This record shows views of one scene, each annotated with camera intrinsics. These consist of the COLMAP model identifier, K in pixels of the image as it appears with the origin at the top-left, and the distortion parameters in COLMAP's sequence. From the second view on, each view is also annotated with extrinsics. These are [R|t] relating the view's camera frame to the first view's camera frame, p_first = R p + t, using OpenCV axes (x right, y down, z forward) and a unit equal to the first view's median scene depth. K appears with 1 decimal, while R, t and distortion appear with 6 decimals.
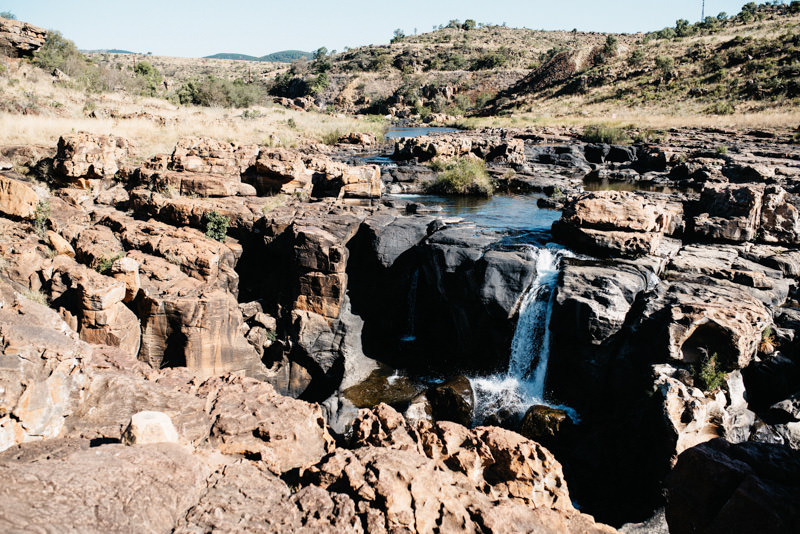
lens RADIAL K [[812.2, 0, 399.5], [0, 812.2, 267.2], [0, 0, 1]] dist [-0.010338, 0.000000]
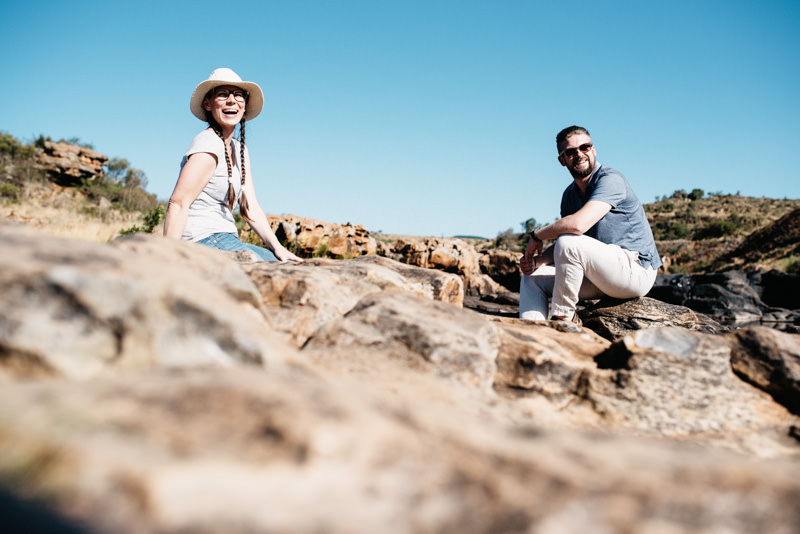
lens RADIAL K [[812.2, 0, 400.7], [0, 812.2, 266.1], [0, 0, 1]] dist [-0.010338, 0.000000]
pose [[0.959012, 0.010533, -0.283170, 0.030810], [-0.073075, 0.974701, -0.211229, -0.007553], [0.273781, 0.223264, 0.935520, 0.098193]]
